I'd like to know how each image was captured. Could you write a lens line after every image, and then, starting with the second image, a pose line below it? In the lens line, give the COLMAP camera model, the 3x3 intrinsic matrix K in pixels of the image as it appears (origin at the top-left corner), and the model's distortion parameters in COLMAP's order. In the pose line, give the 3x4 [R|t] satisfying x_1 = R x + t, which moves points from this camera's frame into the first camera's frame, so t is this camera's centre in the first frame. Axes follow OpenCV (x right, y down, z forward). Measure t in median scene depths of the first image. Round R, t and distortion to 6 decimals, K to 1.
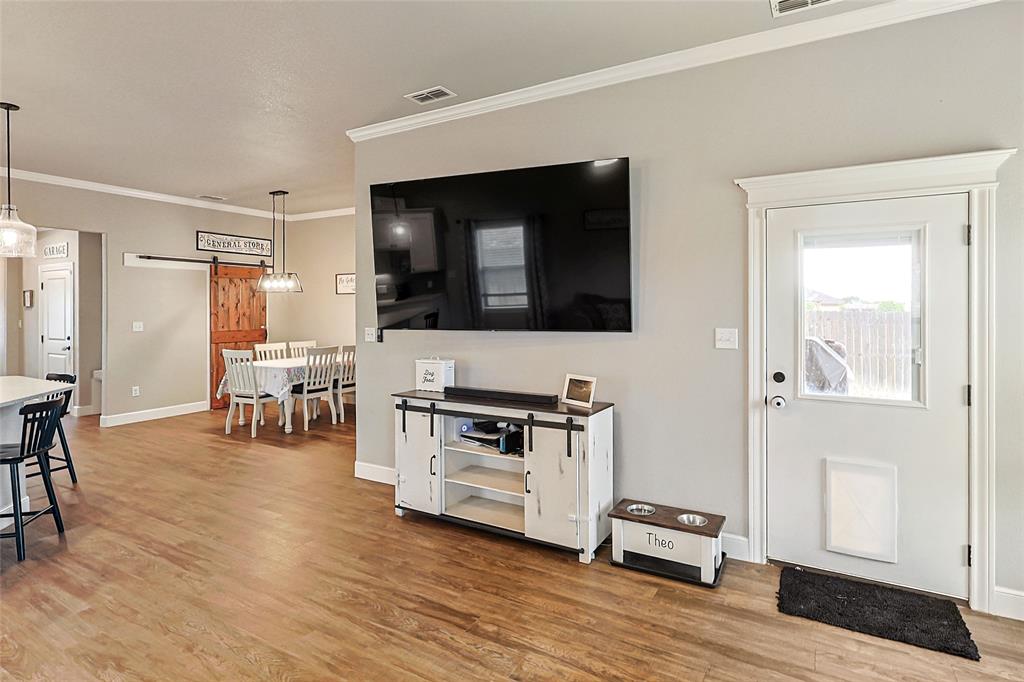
lens RADIAL K [[539.5, 0, 517.1], [0, 539.5, 309.7], [0, 0, 1]] dist [-0.001498, 0.001649]
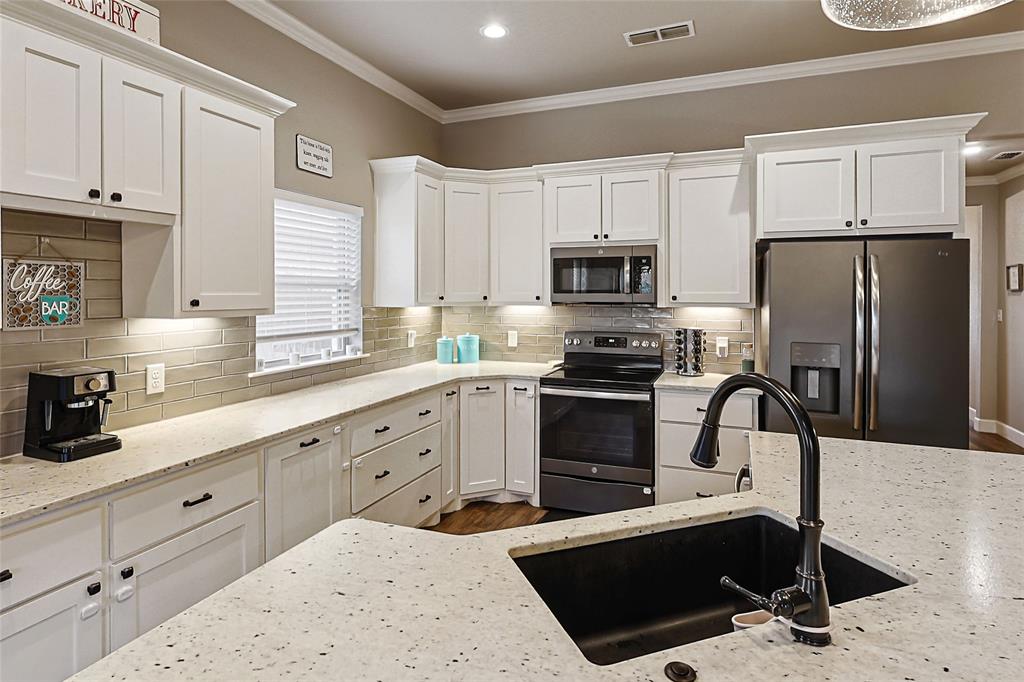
lens RADIAL K [[539.5, 0, 511.4], [0, 539.5, 291.6], [0, 0, 1]] dist [-0.001498, 0.001649]
pose [[0.139521, 0.001517, -0.990218, -0.361610], [-0.004553, 0.999989, 0.000891, -0.001441], [0.990209, 0.004385, 0.139527, 0.320731]]
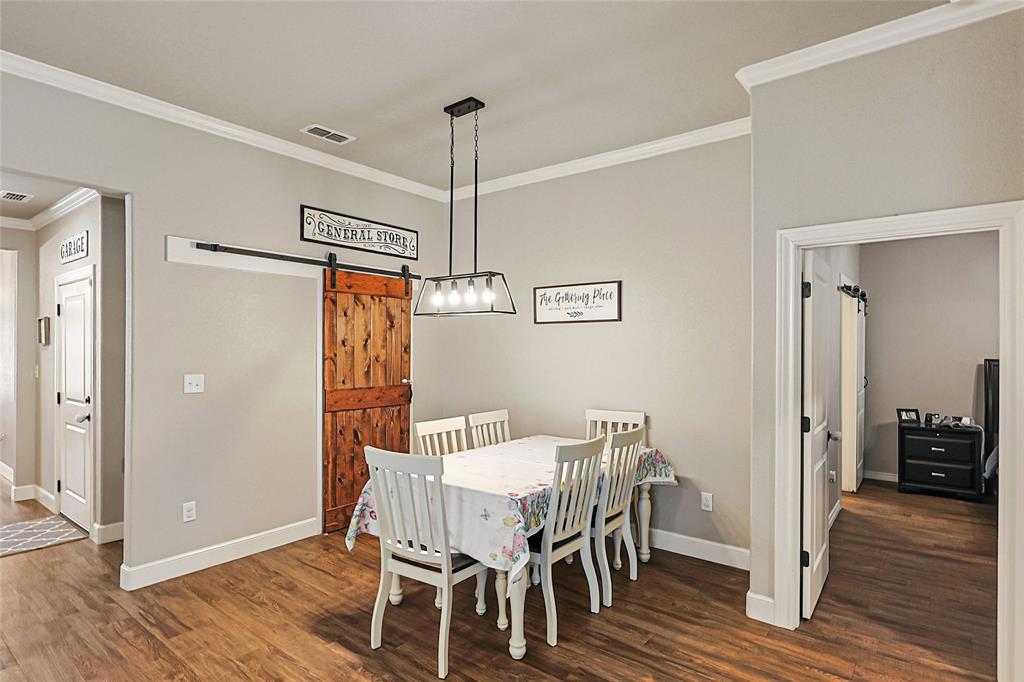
lens RADIAL K [[539.5, 0, 515.5], [0, 539.5, 351.1], [0, 0, 1]] dist [-0.001498, 0.001649]
pose [[0.990703, 0.004747, -0.135959, -0.300005], [-0.004783, 0.999989, 0.000064, -0.000432], [0.135958, 0.000586, 0.990714, 0.482598]]
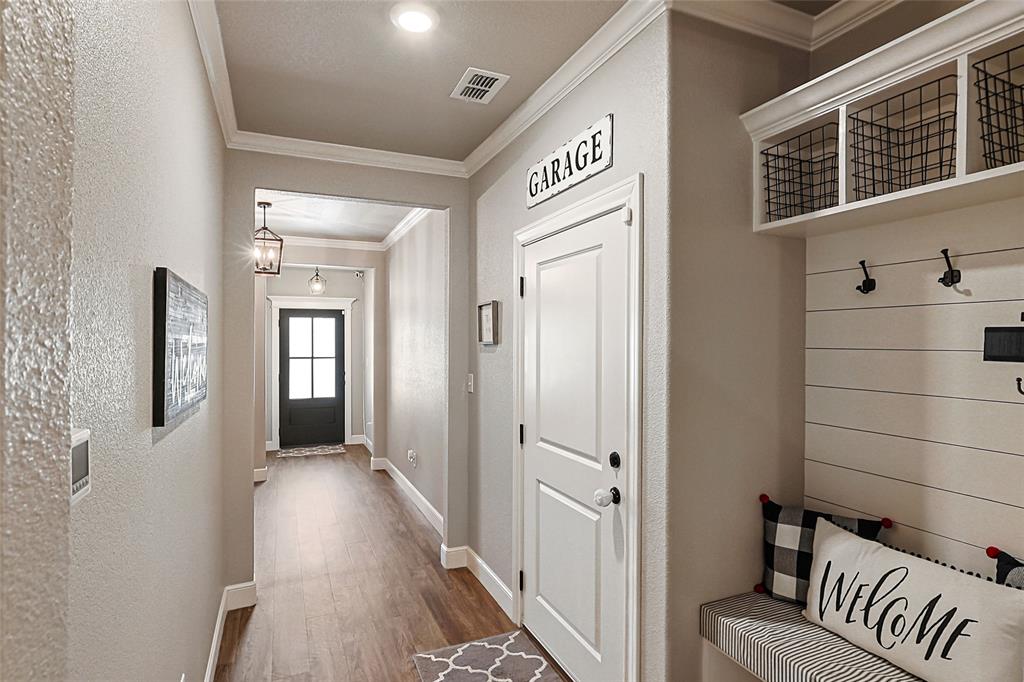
lens RADIAL K [[539.5, 0, 508.9], [0, 539.5, 343.5], [0, 0, 1]] dist [-0.001498, 0.001649]
pose [[0.802946, 0.004164, -0.596037, -0.685039], [-0.003649, 0.999991, 0.002071, -0.006935], [0.596041, 0.000511, 0.802954, 0.718709]]
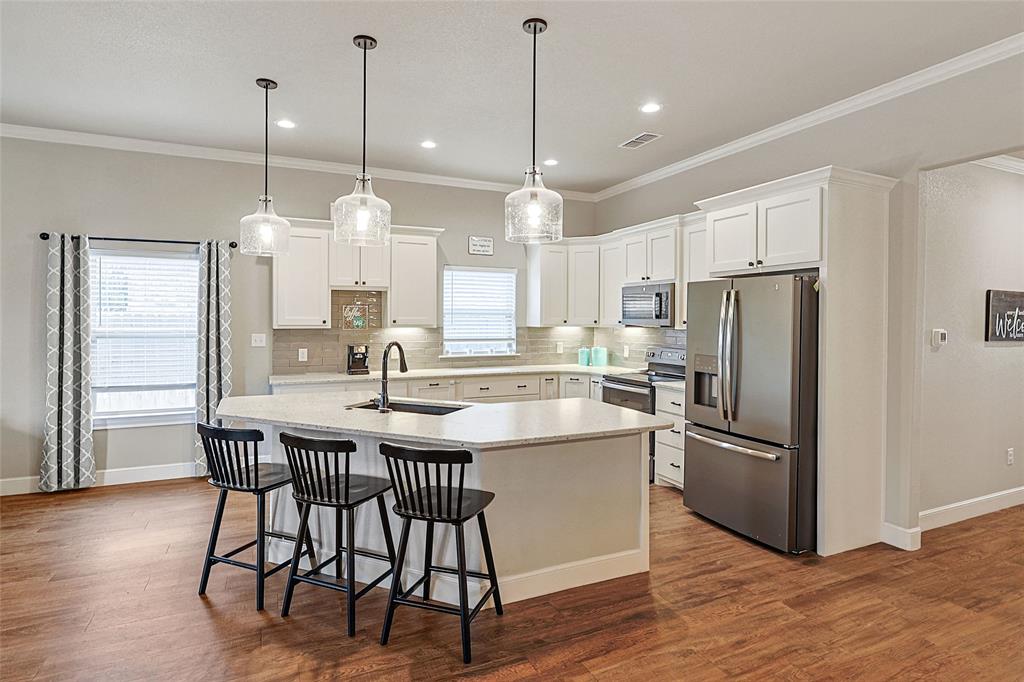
lens RADIAL K [[539.5, 0, 525.7], [0, 539.5, 321.9], [0, 0, 1]] dist [-0.001498, 0.001649]
pose [[-0.575289, 0.005829, -0.817929, -0.189968], [-0.005746, 0.999921, 0.011167, -0.002802], [0.817930, 0.011124, -0.575210, 0.731299]]
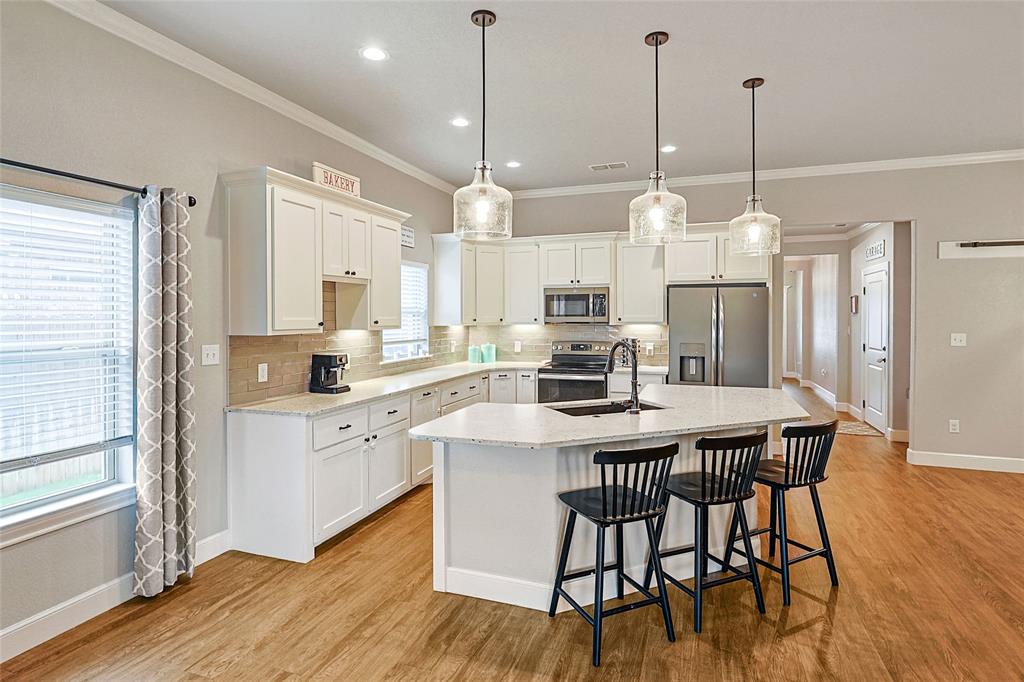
lens RADIAL K [[539.5, 0, 514.8], [0, 539.5, 321.9], [0, 0, 1]] dist [-0.001498, 0.001649]
pose [[0.192556, 0.013403, -0.981194, -0.084249], [-0.000243, 0.999907, 0.013611, -0.002573], [0.981286, -0.002382, 0.192542, 0.232854]]
